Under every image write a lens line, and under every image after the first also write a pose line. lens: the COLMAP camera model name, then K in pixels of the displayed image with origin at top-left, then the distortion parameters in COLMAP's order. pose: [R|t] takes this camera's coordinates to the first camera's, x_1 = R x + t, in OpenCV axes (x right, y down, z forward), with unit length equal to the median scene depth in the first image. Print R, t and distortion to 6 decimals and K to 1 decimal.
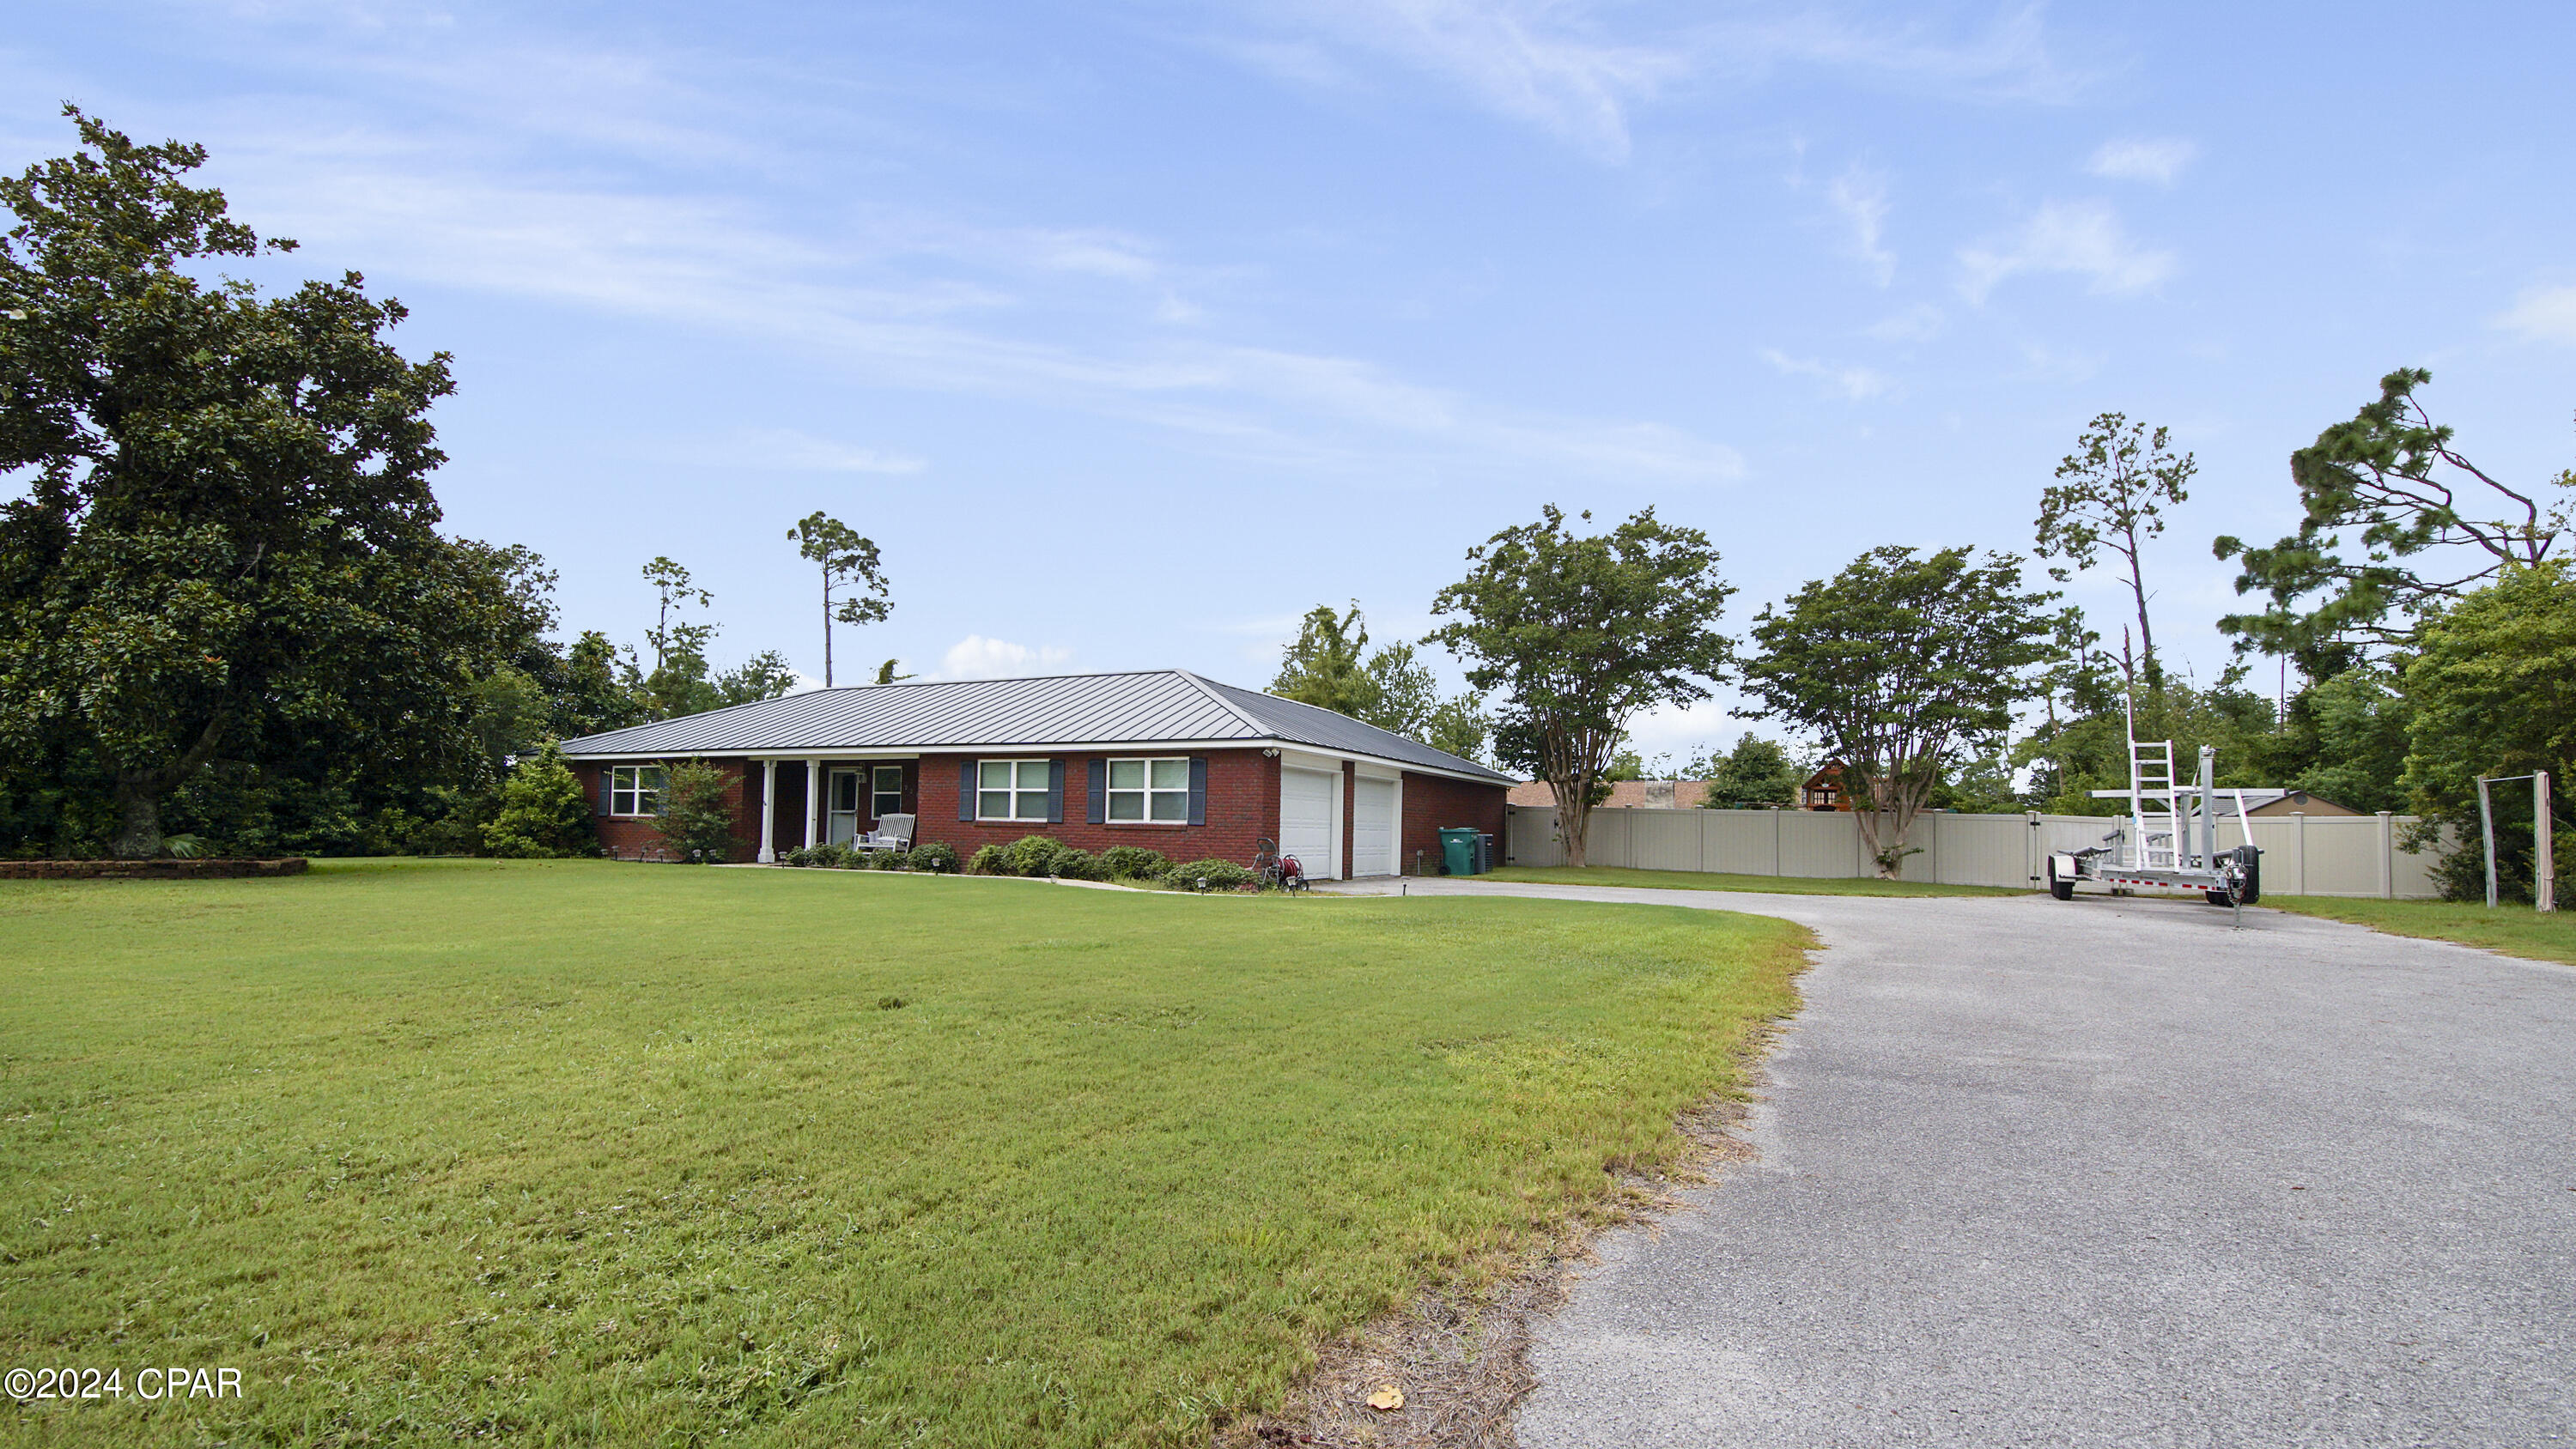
lens RADIAL K [[1140.6, 0, 1286.6], [0, 1140.6, 758.4], [0, 0, 1]] dist [0.037027, -0.022752]
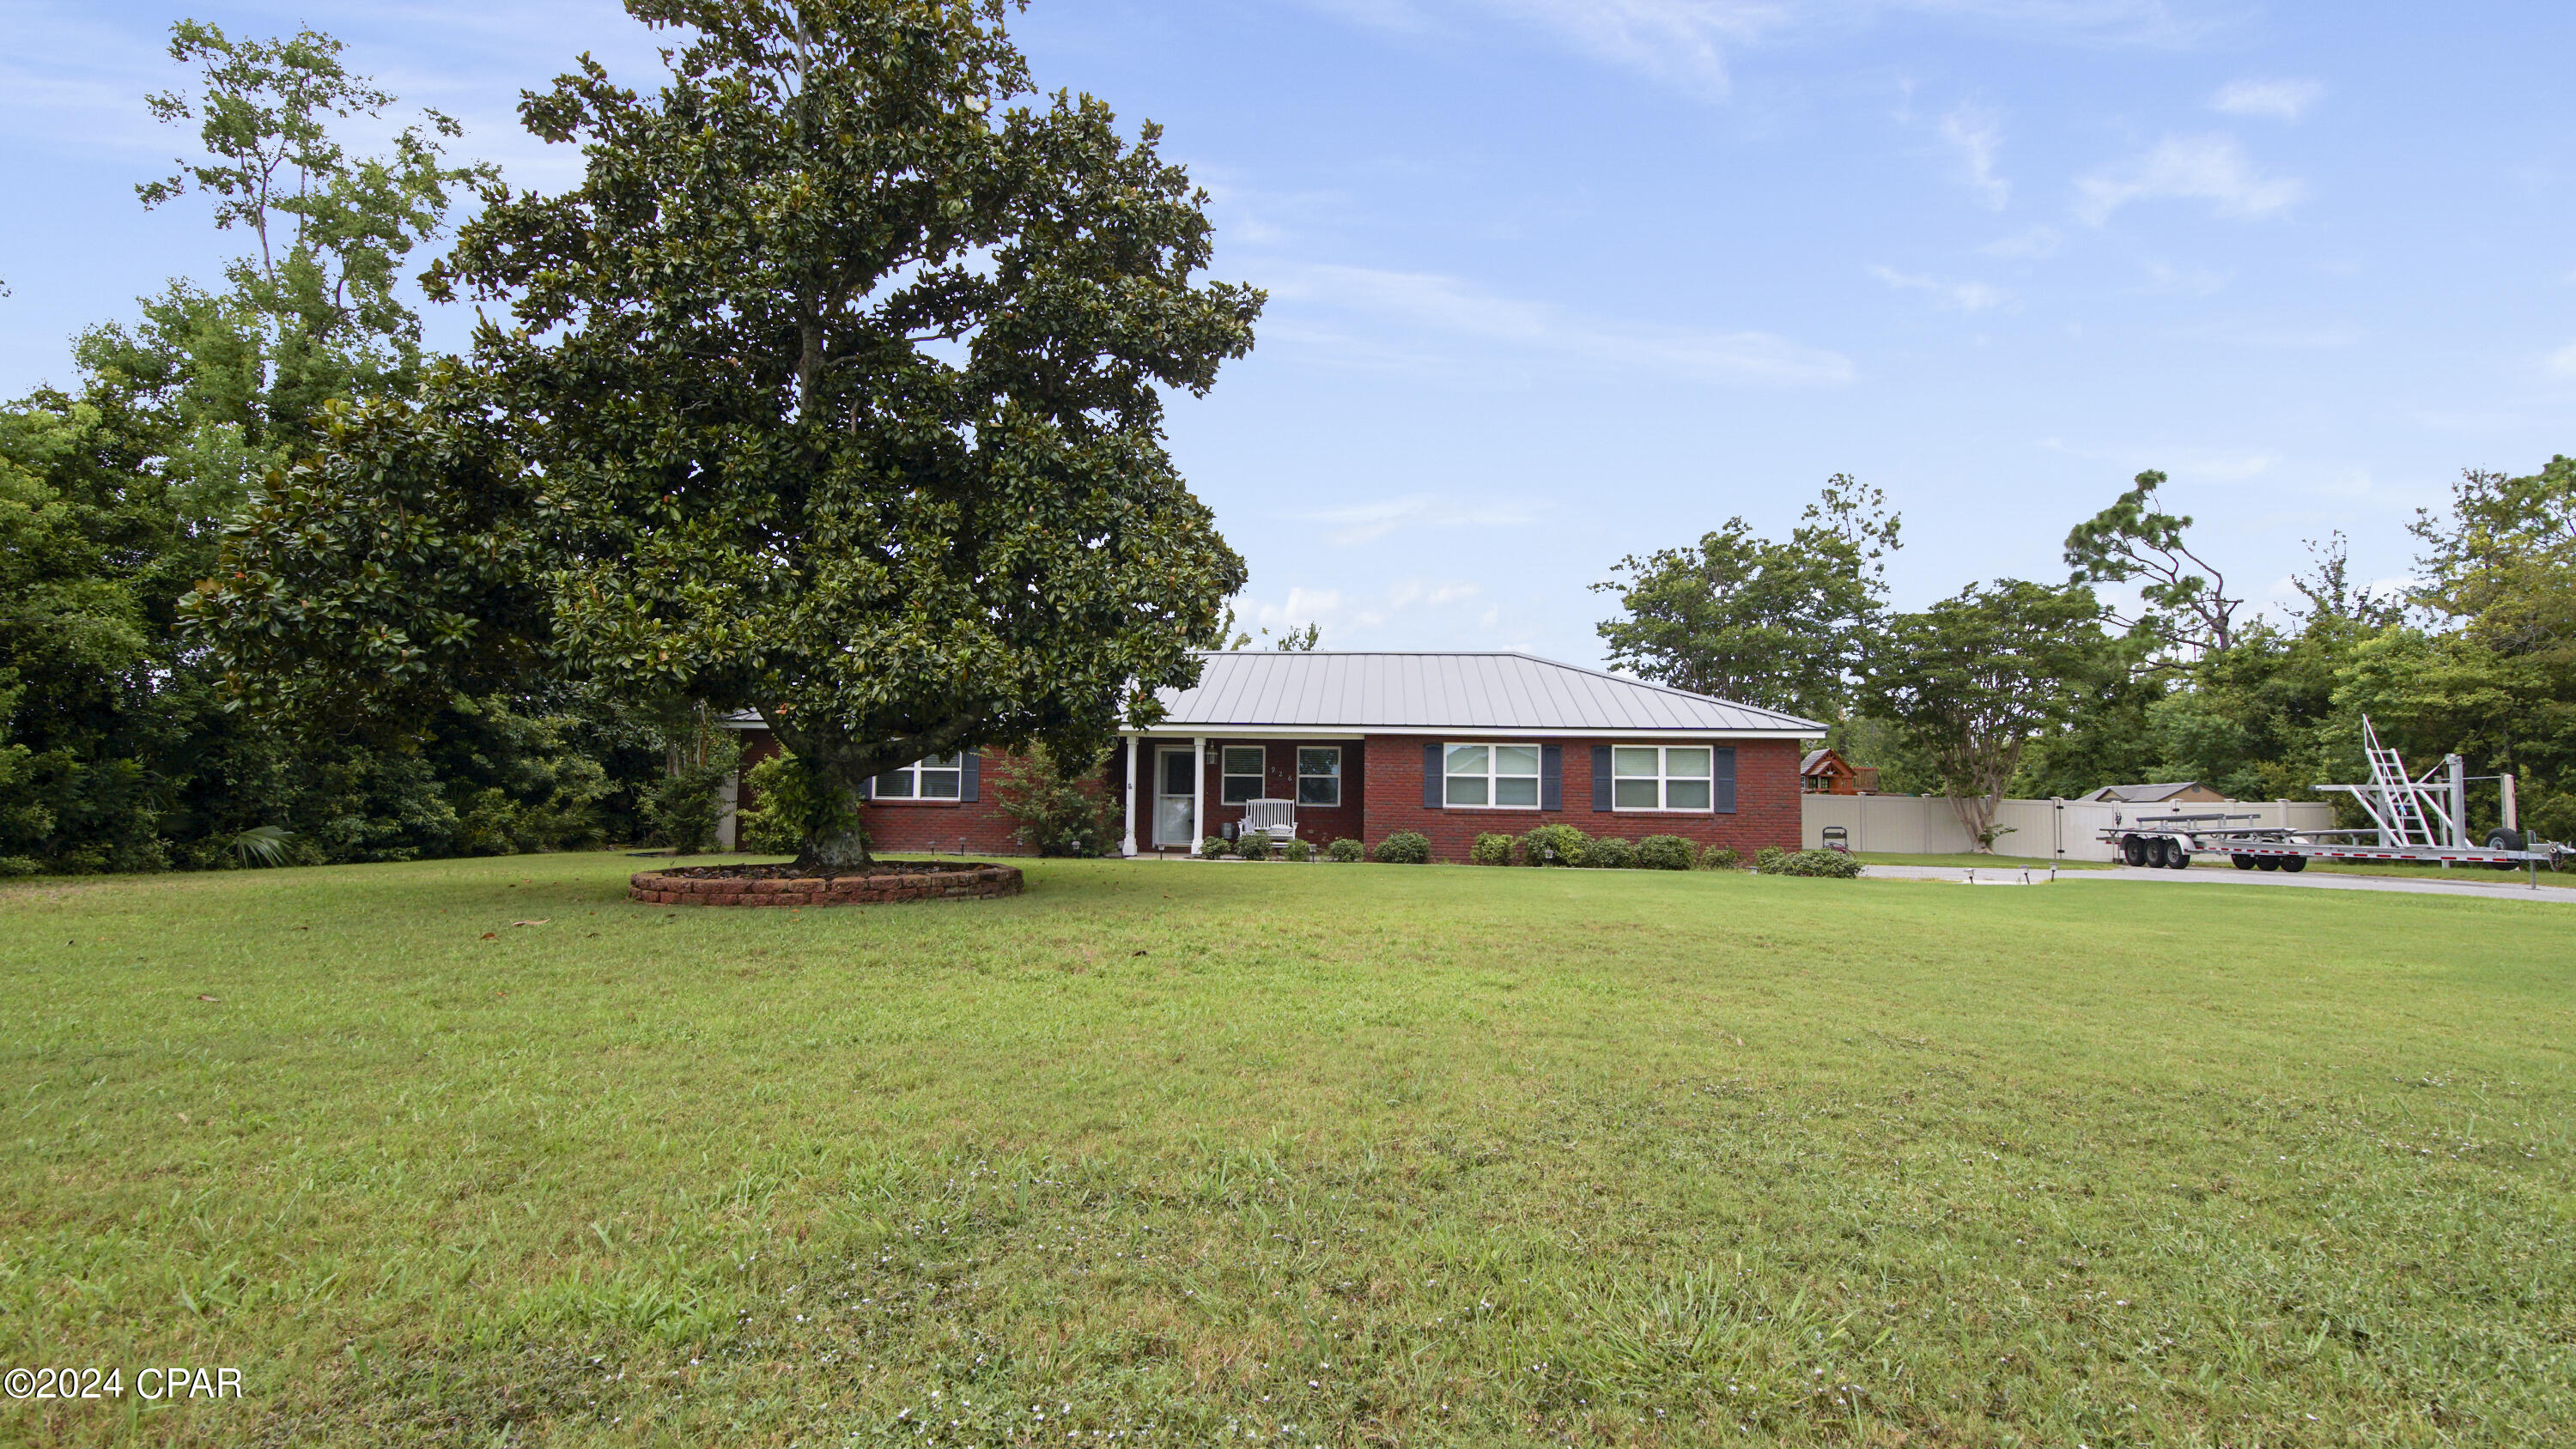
lens RADIAL K [[1140.6, 0, 1286.6], [0, 1140.6, 758.4], [0, 0, 1]] dist [0.037027, -0.022752]
pose [[0.929380, 0.014540, 0.368837, -0.621746], [-0.021848, 0.999639, 0.015646, 0.001844], [-0.368476, -0.022599, 0.929362, 0.145885]]
